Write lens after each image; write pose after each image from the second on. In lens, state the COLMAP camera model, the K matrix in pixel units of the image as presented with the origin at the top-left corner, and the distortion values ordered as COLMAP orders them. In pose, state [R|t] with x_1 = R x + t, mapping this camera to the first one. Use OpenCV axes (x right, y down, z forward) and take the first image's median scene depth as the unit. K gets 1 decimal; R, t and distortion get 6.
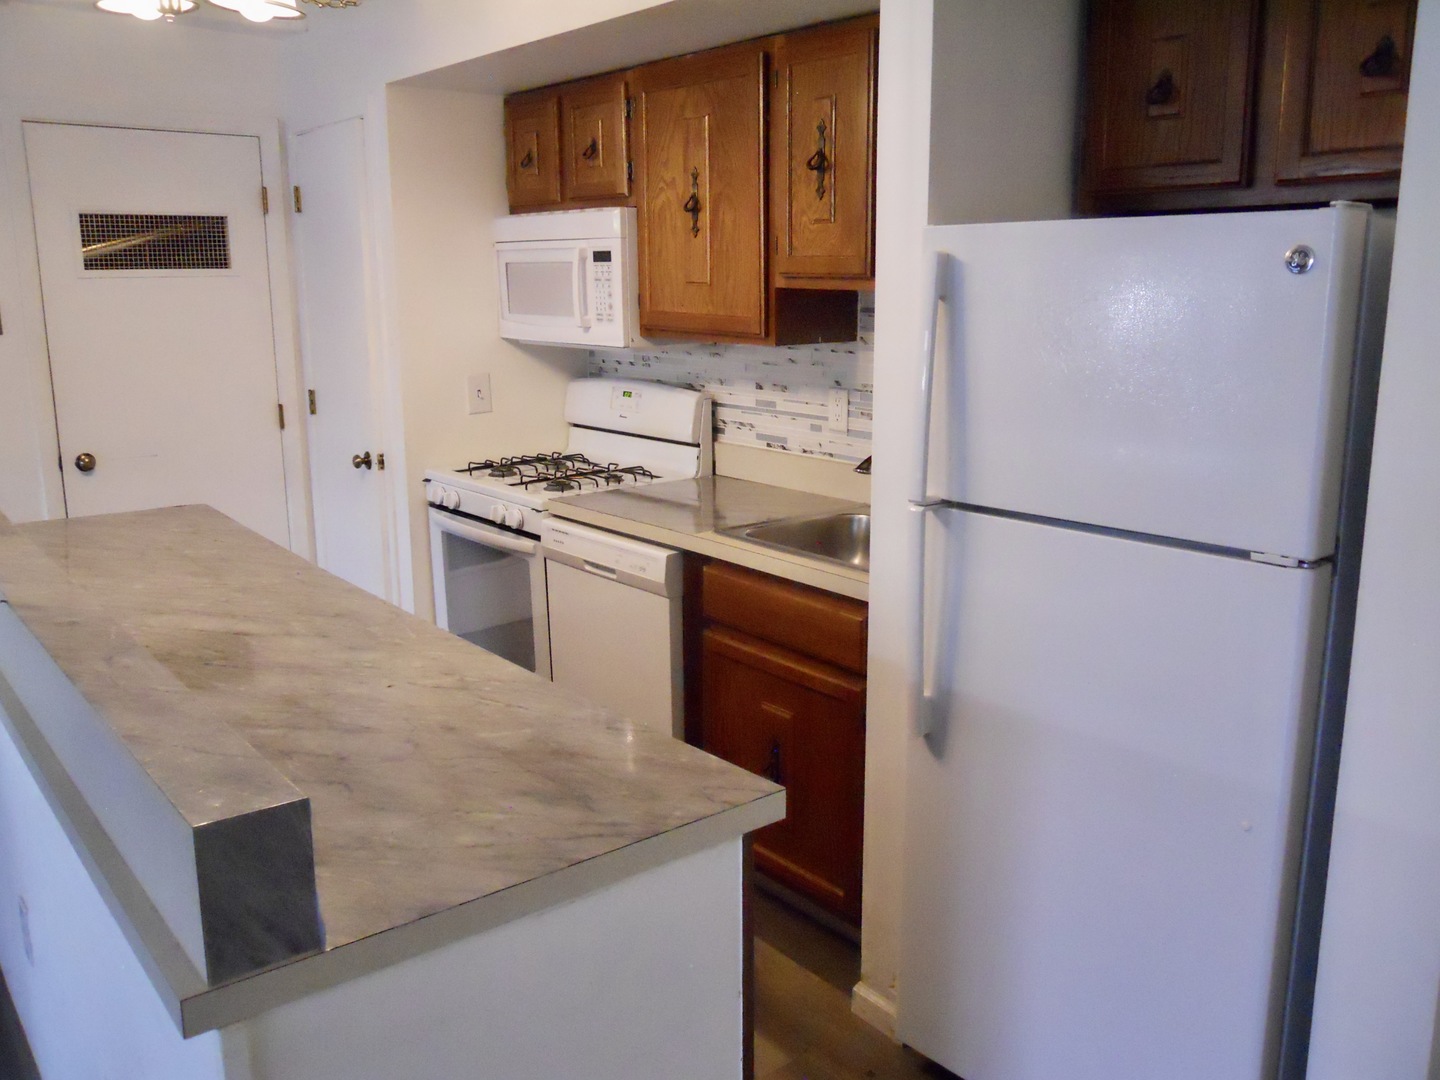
lens RADIAL K [[1224.9, 0, 732.2], [0, 1224.9, 531.3], [0, 0, 1]] dist [-0.041709, 0.017787]
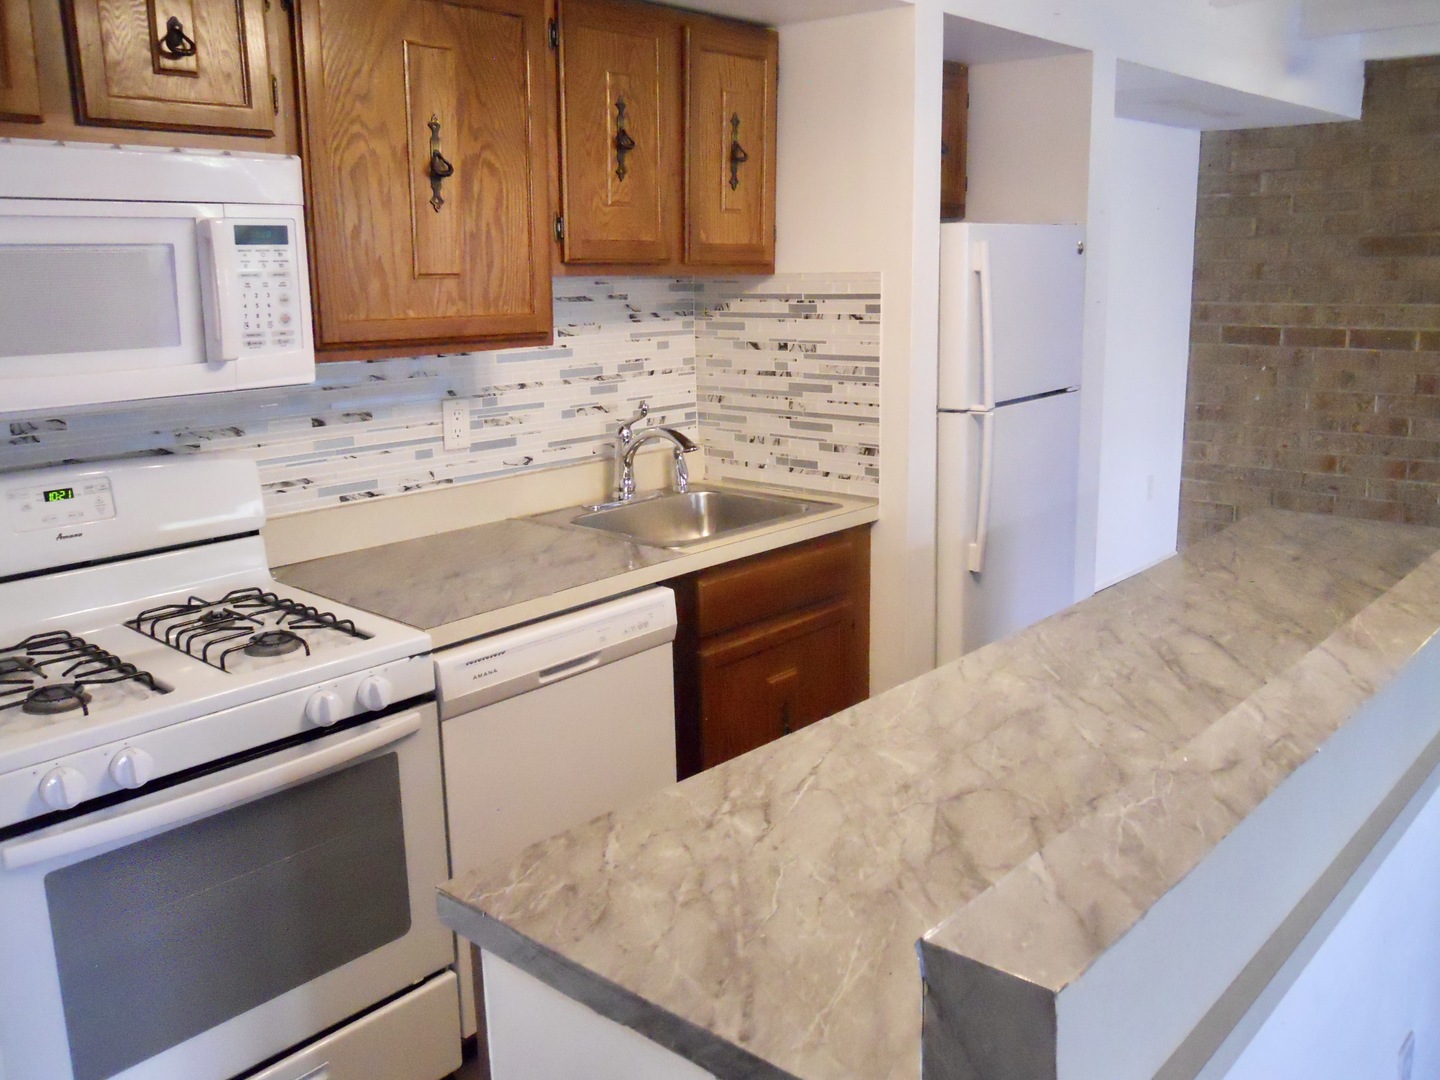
lens RADIAL K [[1224.9, 0, 734.2], [0, 1224.9, 538.8], [0, 0, 1]] dist [-0.041709, 0.017787]
pose [[-0.166709, -0.213817, 0.962544, -0.761826], [0.217218, 0.944257, 0.247376, -0.188329], [-0.961782, 0.250321, -0.110971, 0.912736]]
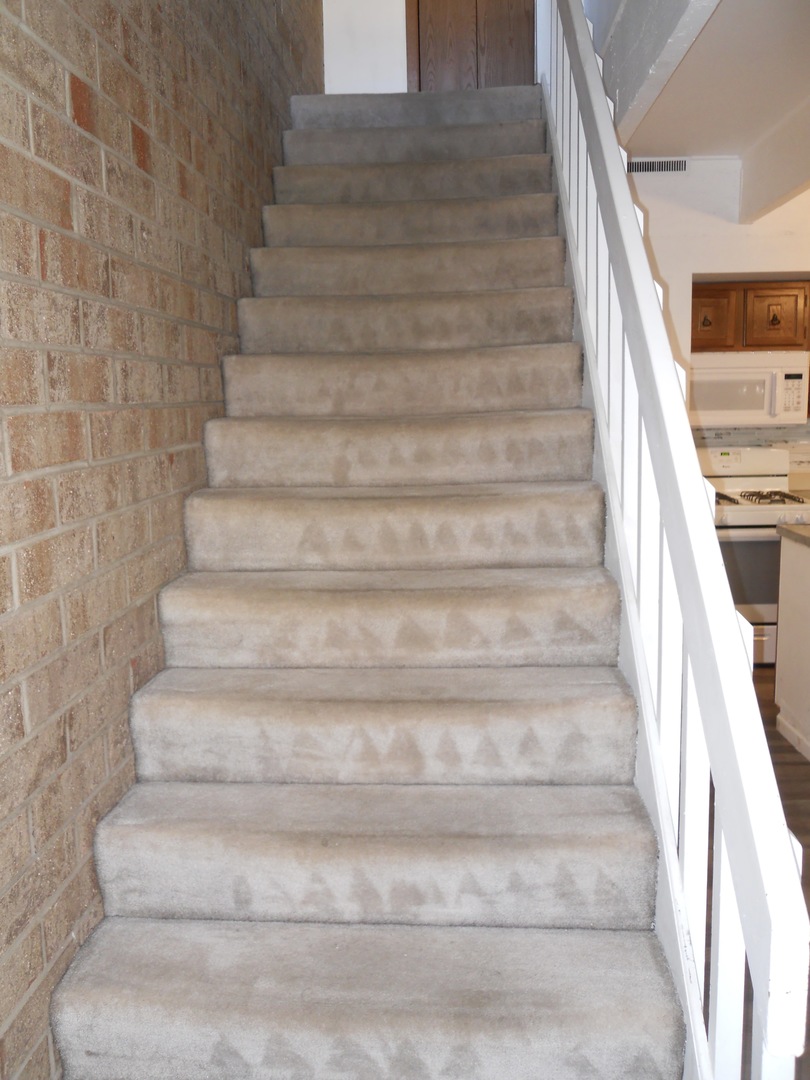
lens RADIAL K [[918.7, 0, 408.8], [0, 918.7, 532.0], [0, 0, 1]] dist [-0.041709, 0.017787]
pose [[0.665613, -0.121543, 0.736333, -1.622922], [0.173196, 0.984869, 0.006006, -0.103083], [-0.725922, 0.123532, 0.676592, 0.524989]]
